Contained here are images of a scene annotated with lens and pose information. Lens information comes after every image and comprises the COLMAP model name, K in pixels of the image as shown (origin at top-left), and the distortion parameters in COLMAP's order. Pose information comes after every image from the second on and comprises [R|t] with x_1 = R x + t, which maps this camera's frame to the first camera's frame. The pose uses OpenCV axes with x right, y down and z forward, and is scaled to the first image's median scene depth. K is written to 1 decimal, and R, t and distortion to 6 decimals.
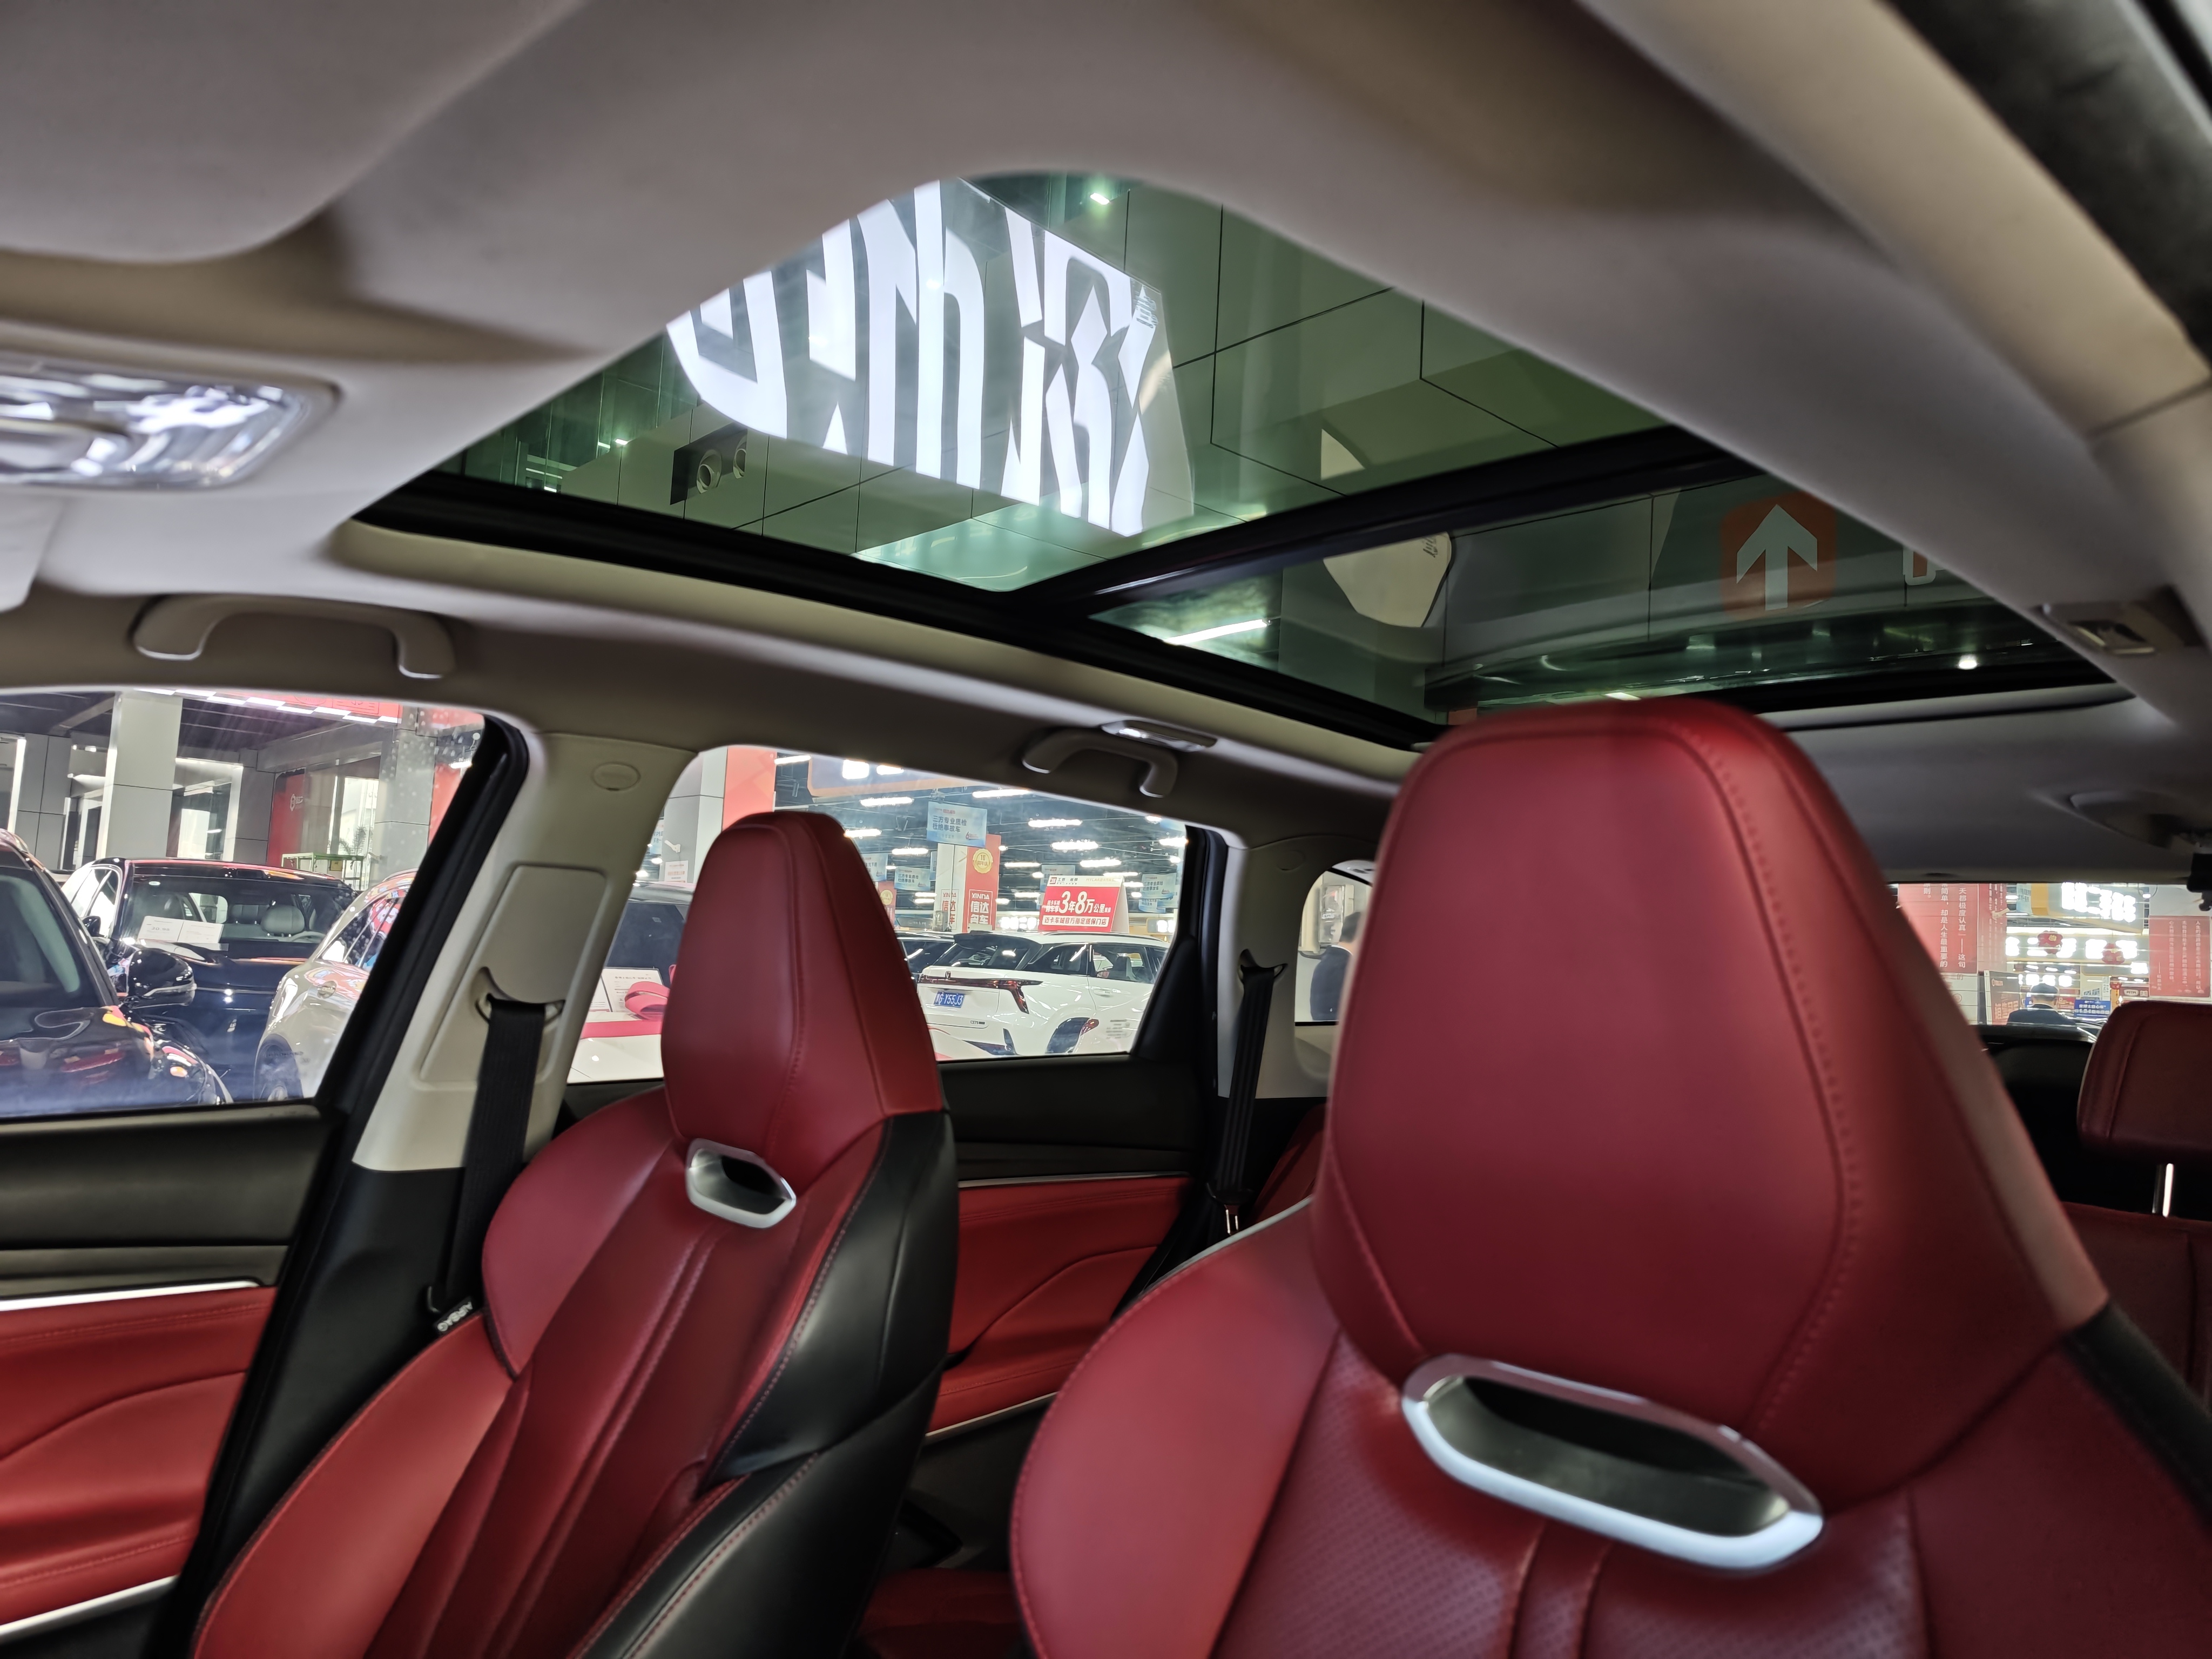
lens RADIAL K [[1512.4, 0, 1117.1], [0, 1512.4, 827.3], [0, 0, 1]] dist [0.024290, -0.035026]
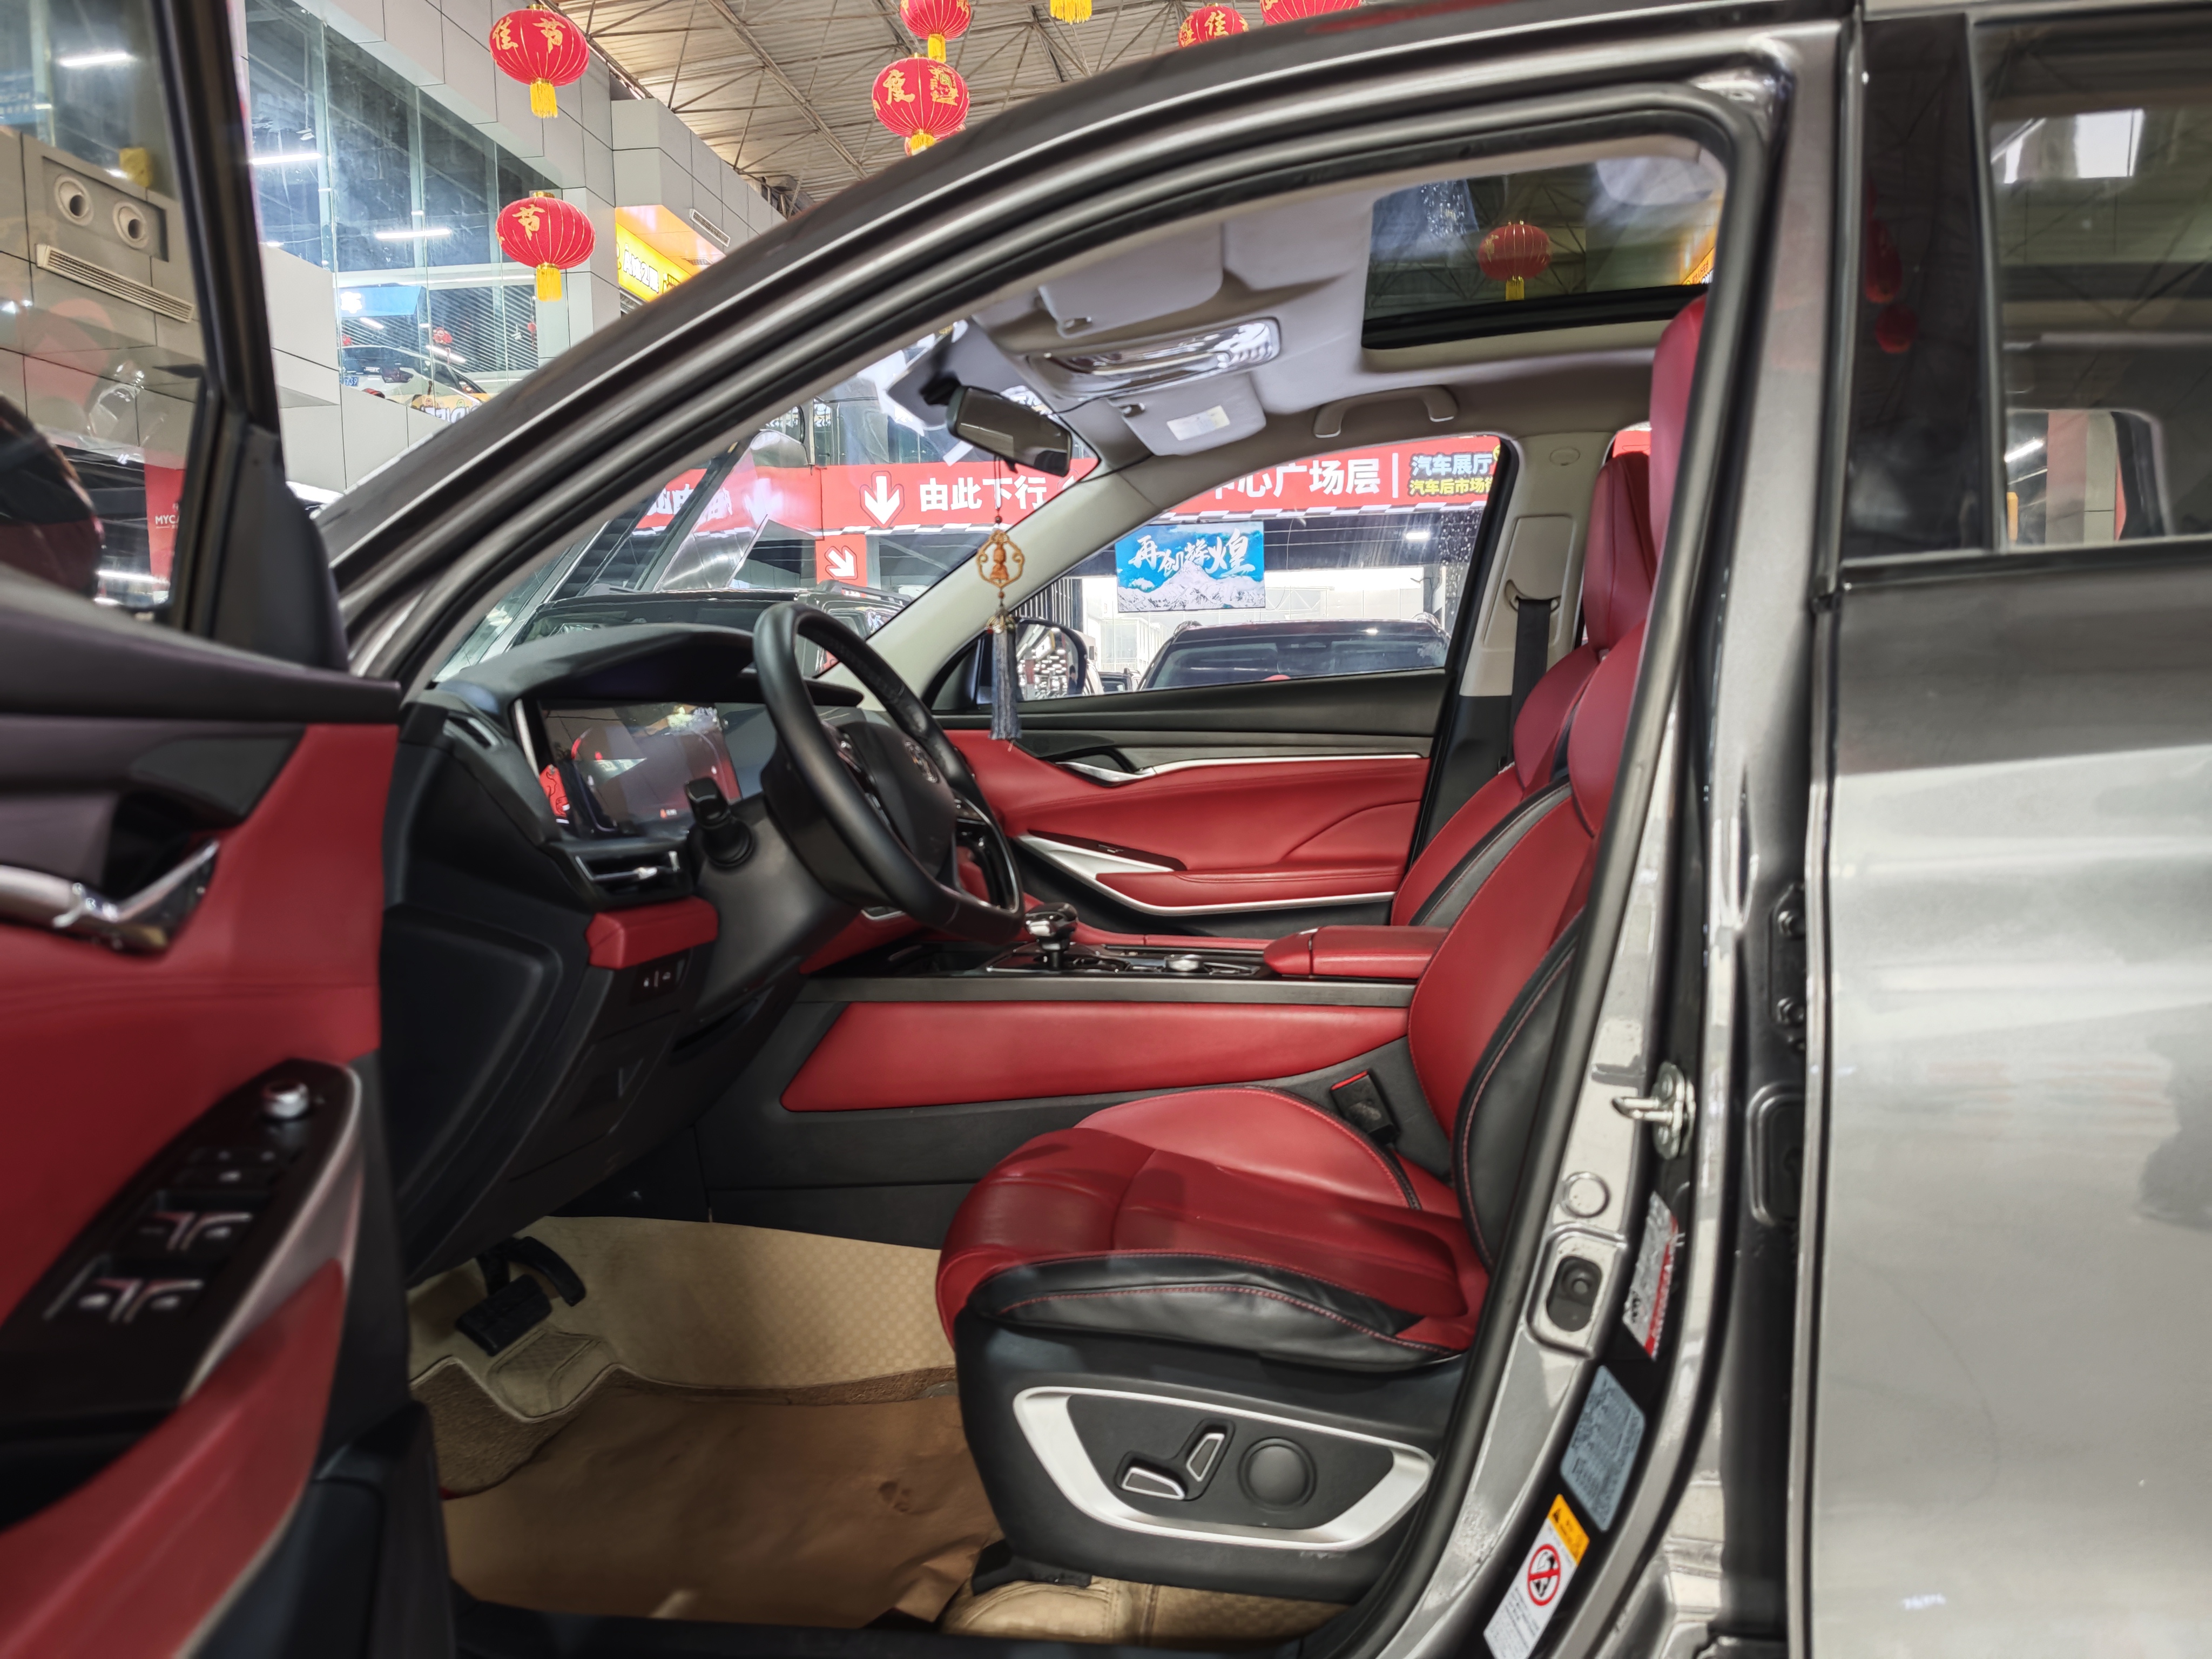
lens RADIAL K [[1512.4, 0, 1117.1], [0, 1512.4, 827.3], [0, 0, 1]] dist [0.024290, -0.035026]
pose [[0.632806, -0.010891, -0.774234, 0.676215], [0.127198, 0.987779, 0.090068, 0.164149], [0.763791, -0.155477, 0.626458, -0.515593]]
